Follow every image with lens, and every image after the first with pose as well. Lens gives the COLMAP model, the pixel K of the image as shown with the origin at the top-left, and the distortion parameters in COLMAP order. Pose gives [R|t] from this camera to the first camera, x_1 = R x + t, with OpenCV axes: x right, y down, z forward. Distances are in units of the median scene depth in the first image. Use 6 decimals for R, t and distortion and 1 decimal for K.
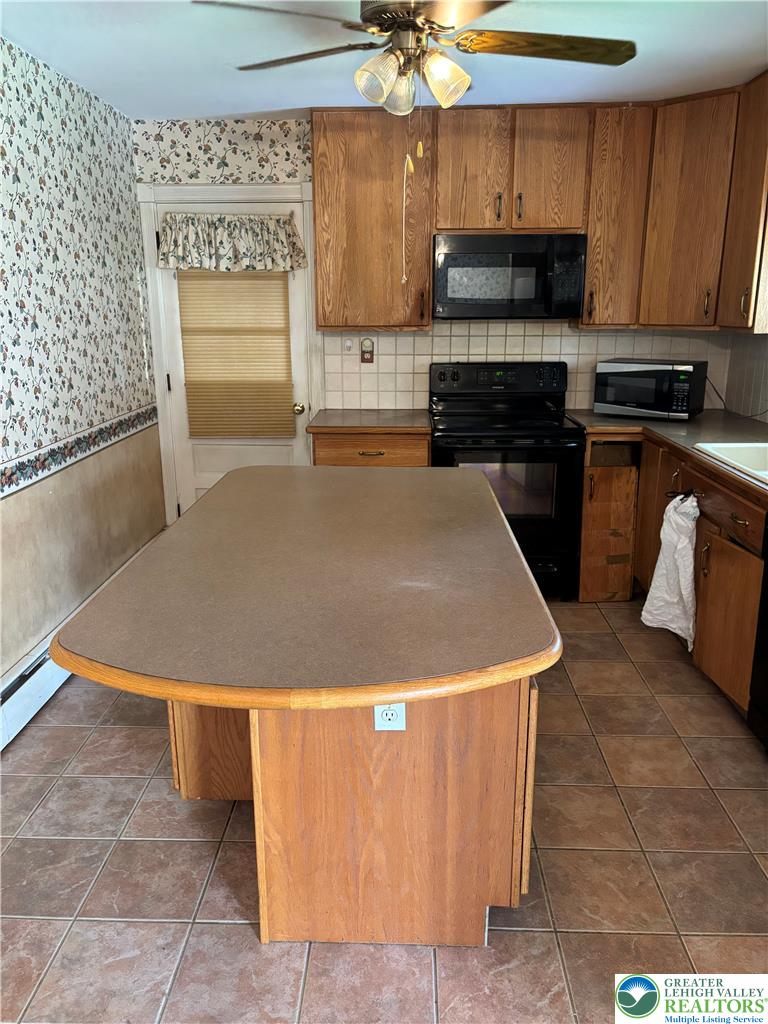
lens RADIAL K [[769.2, 0, 385.5], [0, 769.2, 505.8], [0, 0, 1]] dist [0.042961, -0.047615]
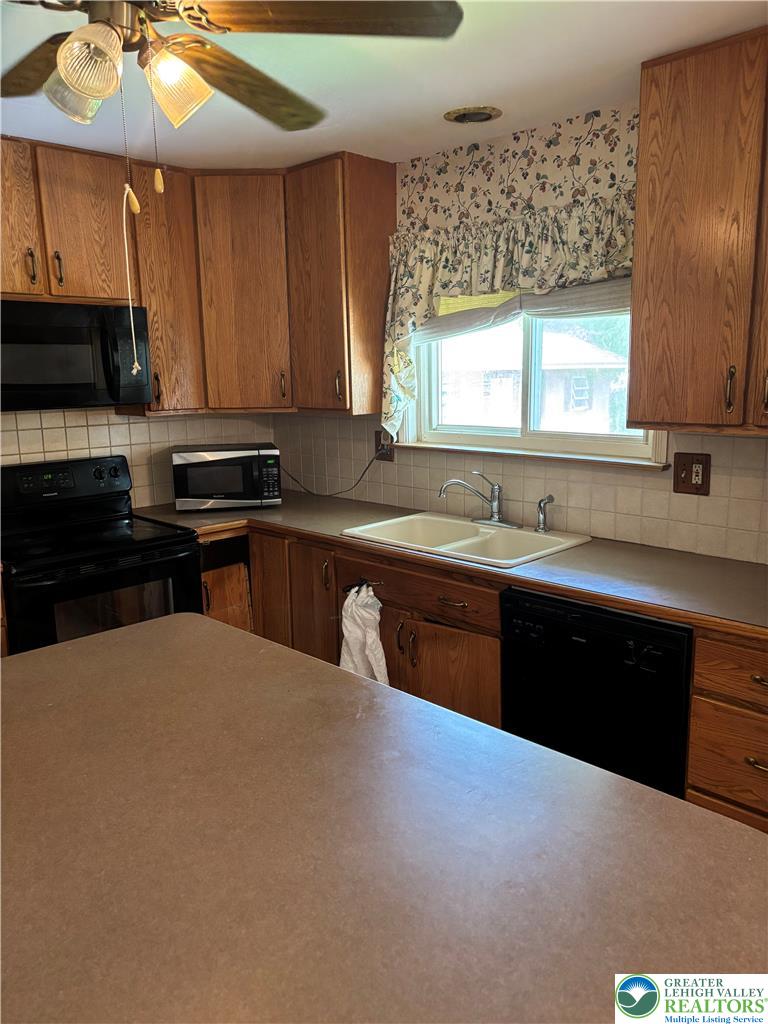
lens RADIAL K [[769.2, 0, 385.5], [0, 769.2, 518.8], [0, 0, 1]] dist [0.042961, -0.047615]
pose [[0.681240, -0.147832, 0.716978, -0.204055], [0.198759, 0.979959, 0.013203, -0.081062], [-0.704561, 0.133511, 0.696971, 0.249450]]
